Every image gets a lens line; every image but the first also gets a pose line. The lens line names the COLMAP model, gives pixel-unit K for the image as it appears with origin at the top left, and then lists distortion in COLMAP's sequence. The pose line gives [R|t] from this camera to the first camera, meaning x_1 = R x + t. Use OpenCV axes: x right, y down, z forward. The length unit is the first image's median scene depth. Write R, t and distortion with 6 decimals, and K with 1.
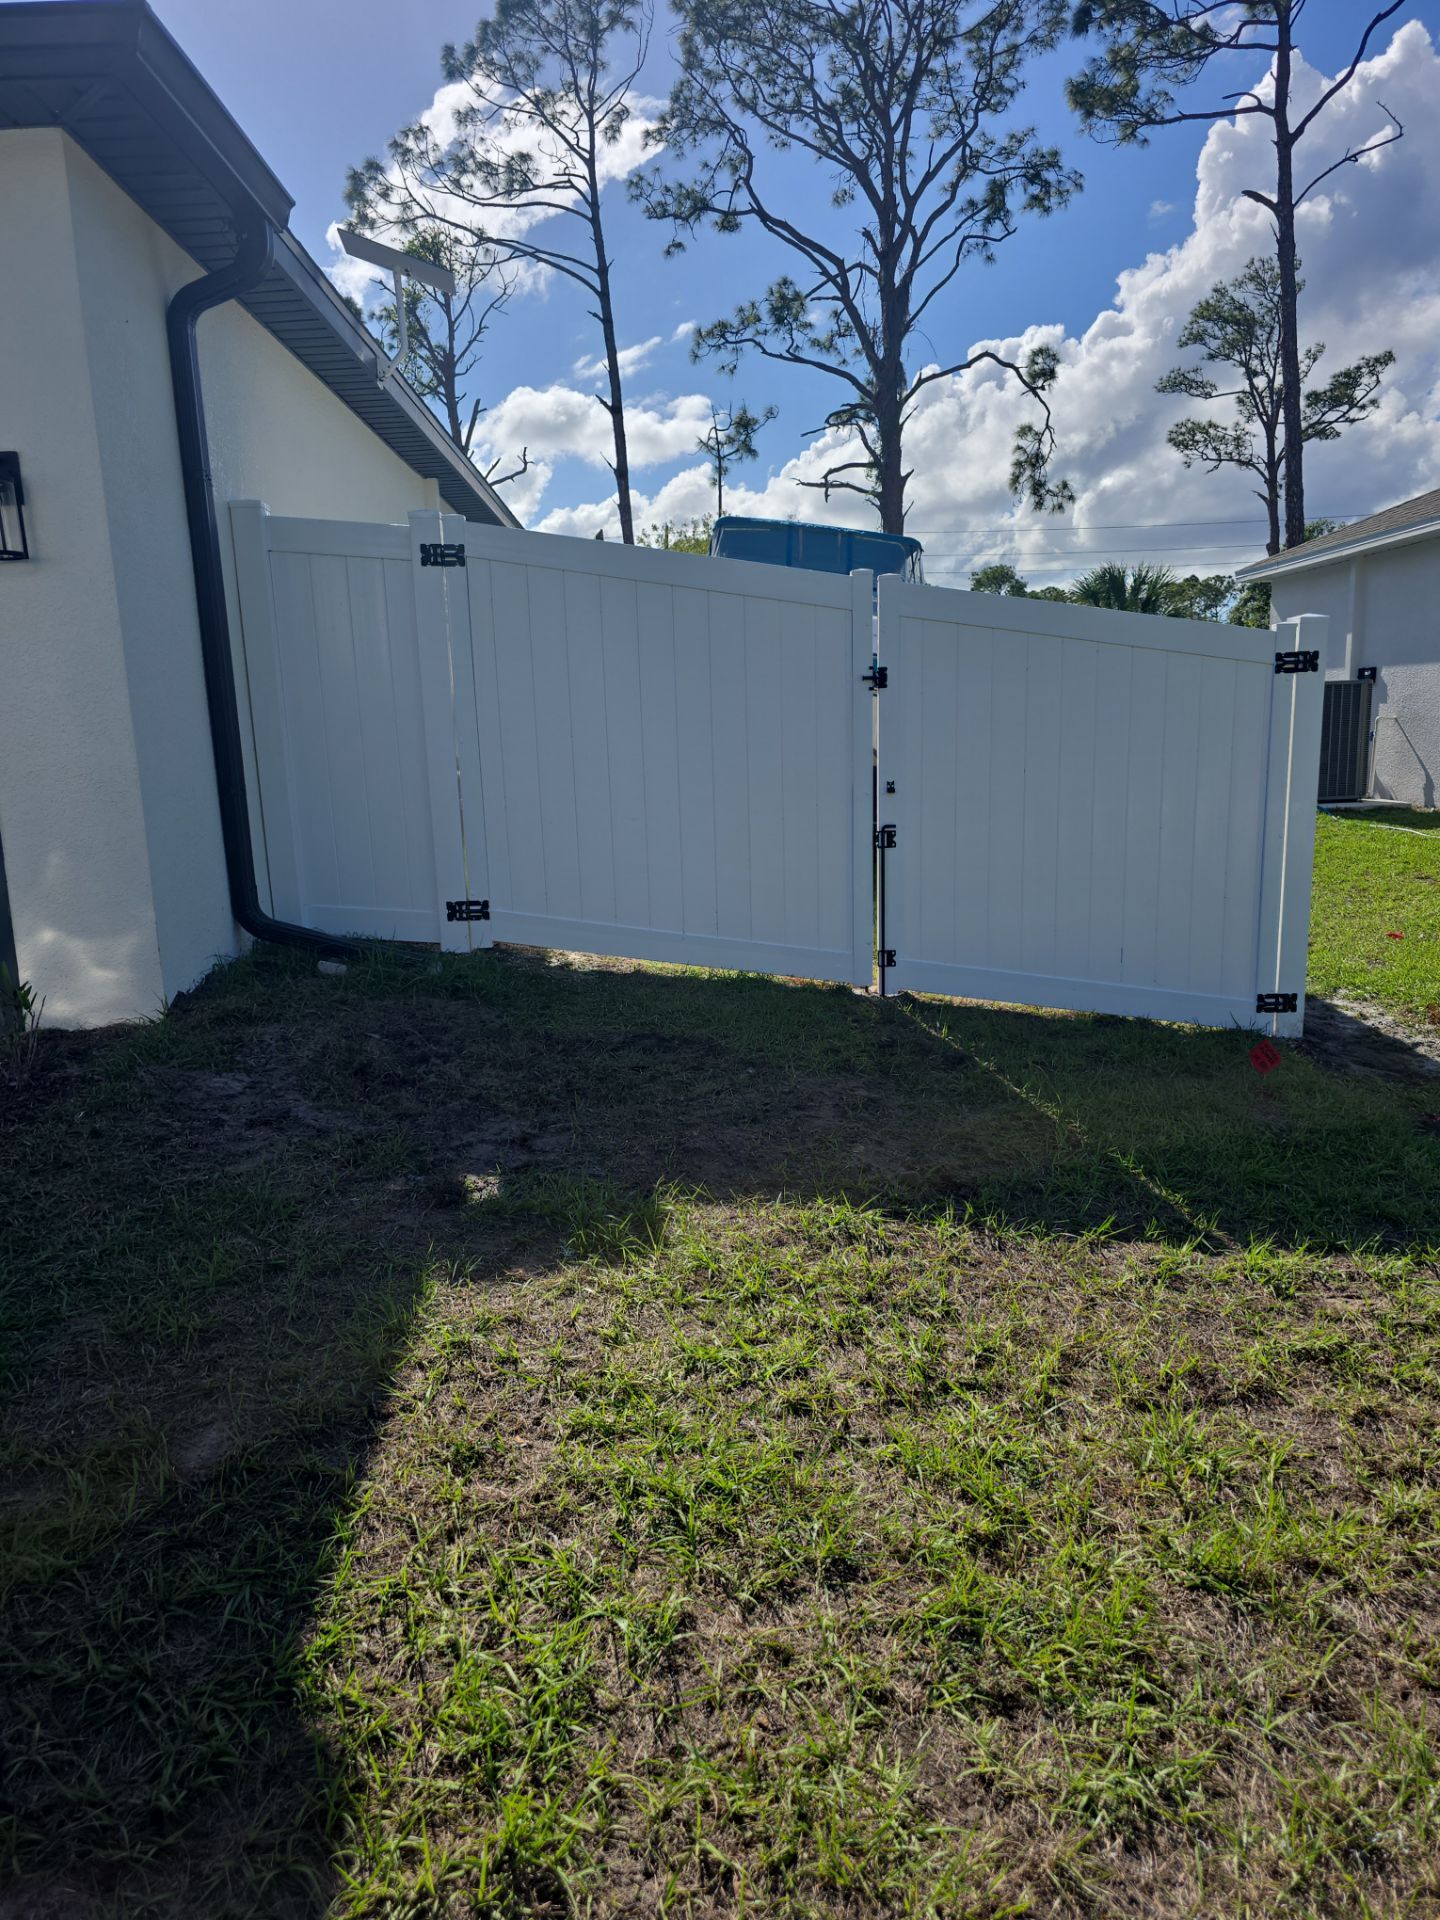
lens RADIAL K [[1319.3, 0, 733.9], [0, 1319.3, 982.7], [0, 0, 1]] dist [0.062472, -0.073996]
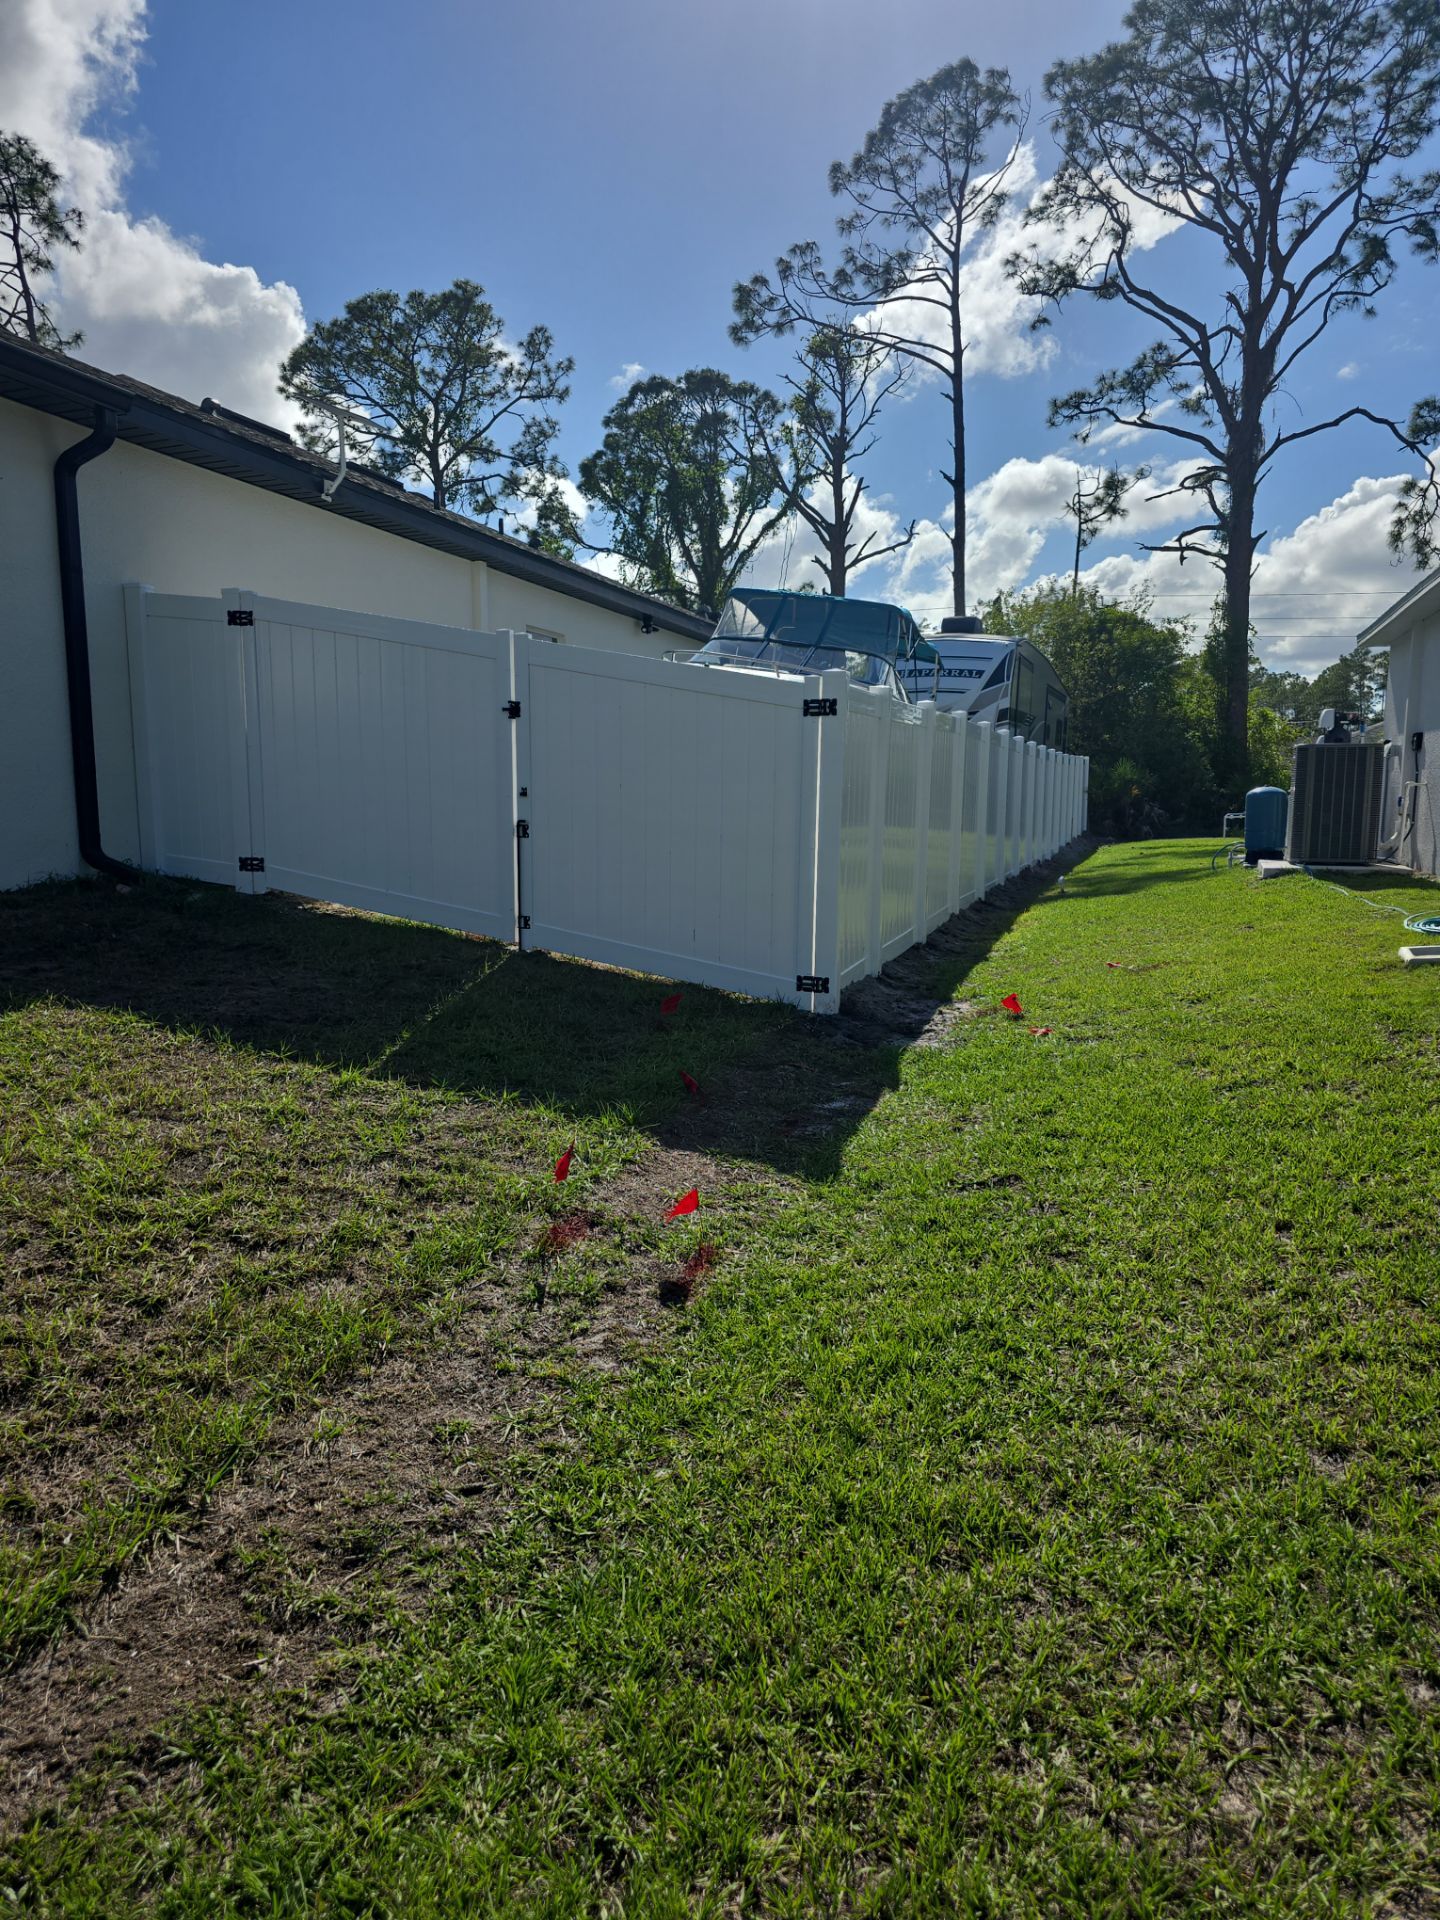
lens RADIAL K [[1310.7, 0, 714.7], [0, 1310.7, 977.4], [0, 0, 1]] dist [0.070230, -0.058839]
pose [[0.939750, 0.090579, -0.329643, 0.376187], [-0.105900, 0.993960, -0.028780, 0.027526], [0.325045, 0.061956, 0.943667, -0.086939]]
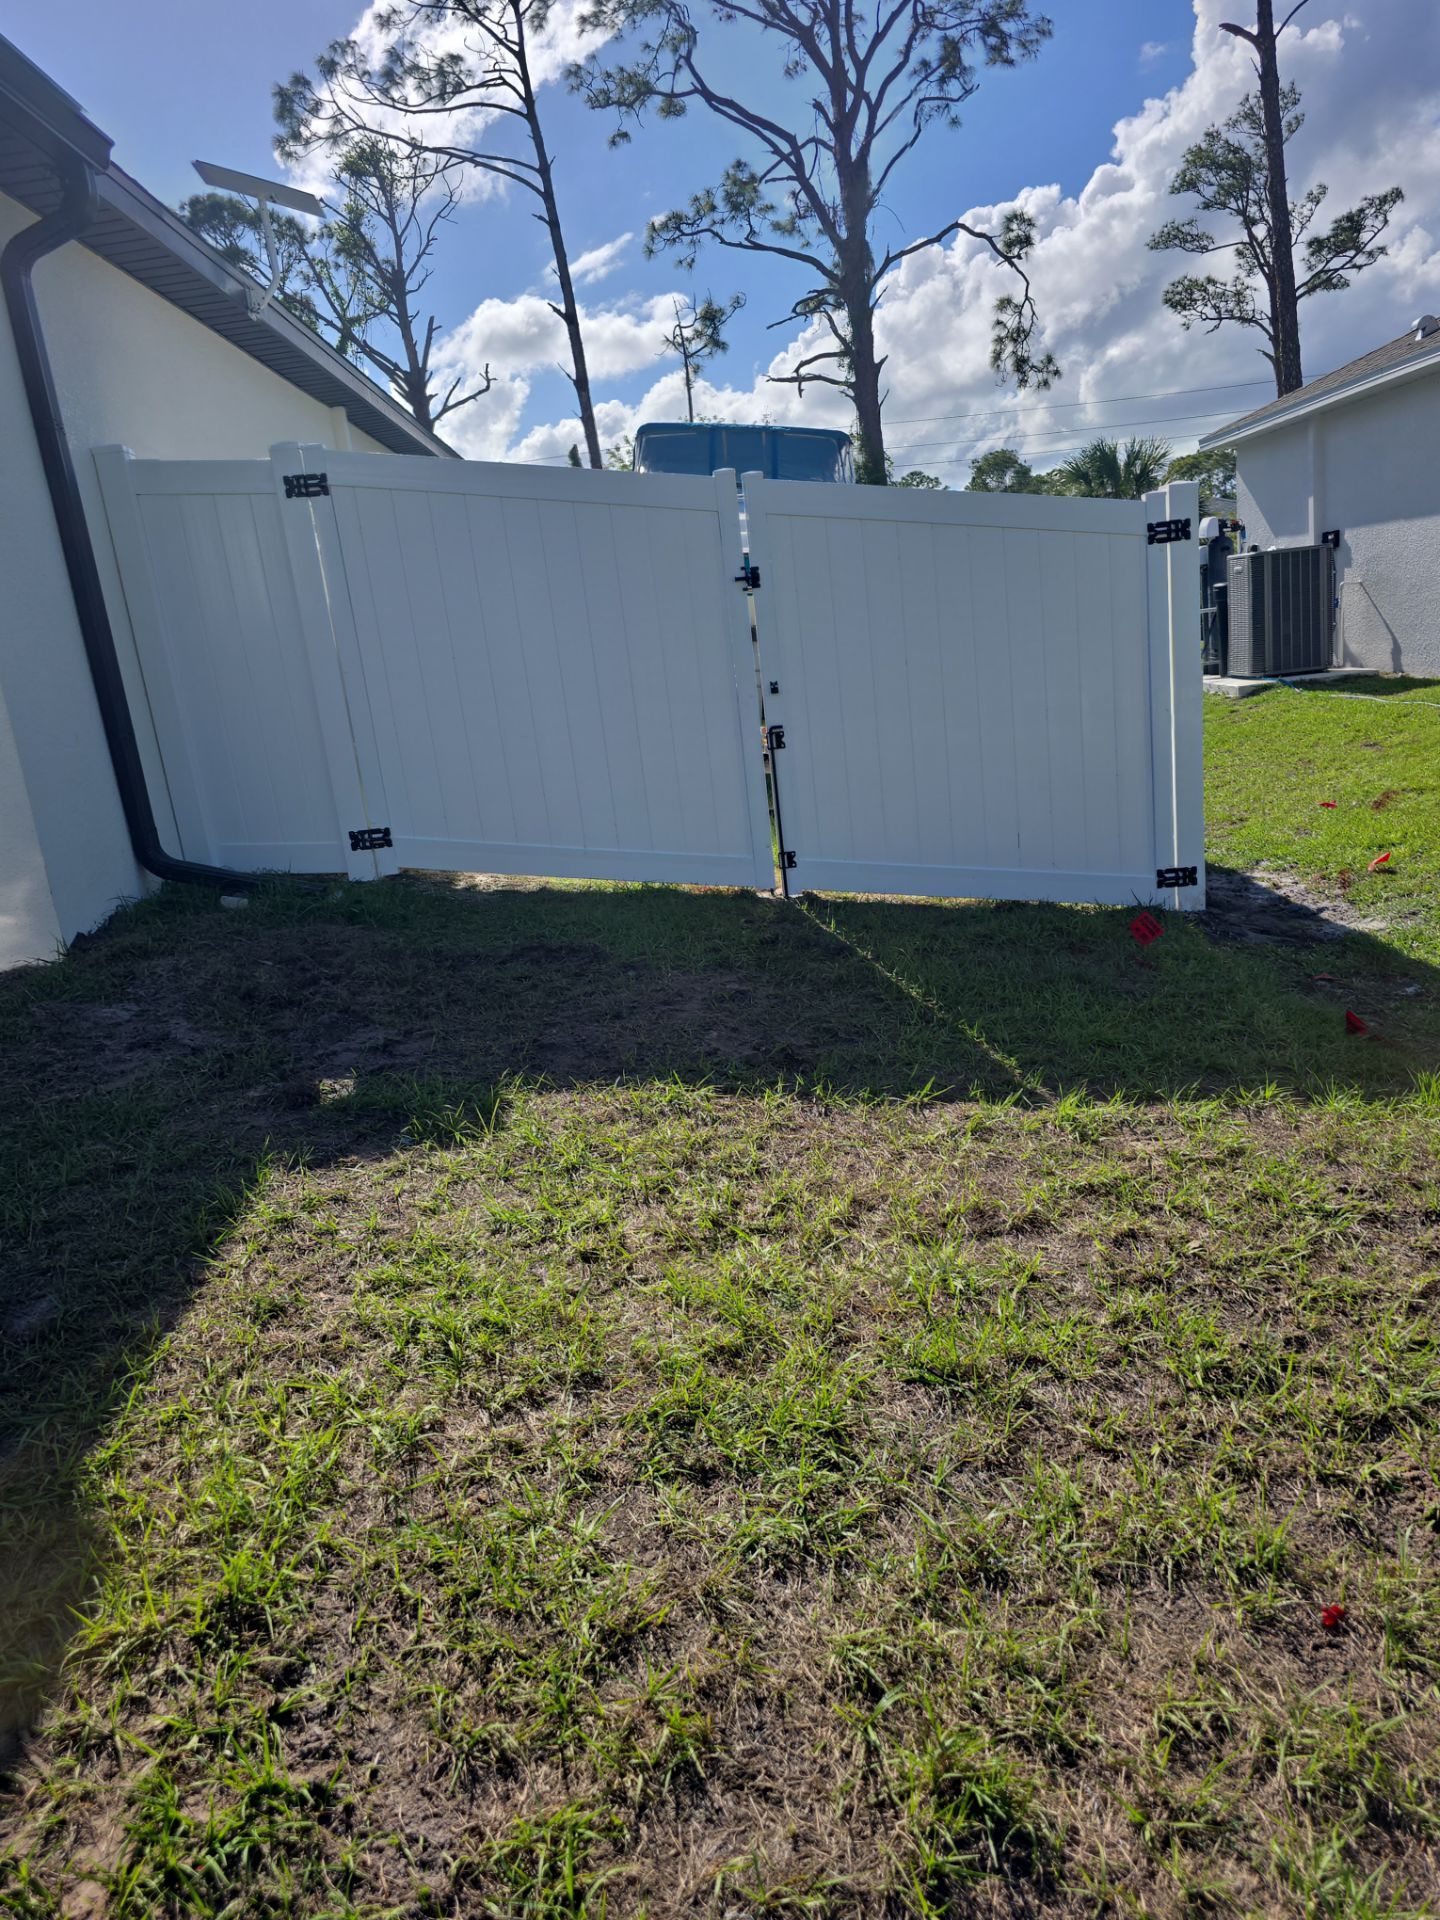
lens RADIAL K [[1360.7, 0, 711.3], [0, 1360.7, 976.7], [0, 0, 1]] dist [0.073370, -0.083405]
pose [[0.997439, -0.064093, -0.031742, 0.043859], [0.065517, 0.996787, 0.046079, 0.009872], [0.028687, -0.048041, 0.998433, -0.024099]]
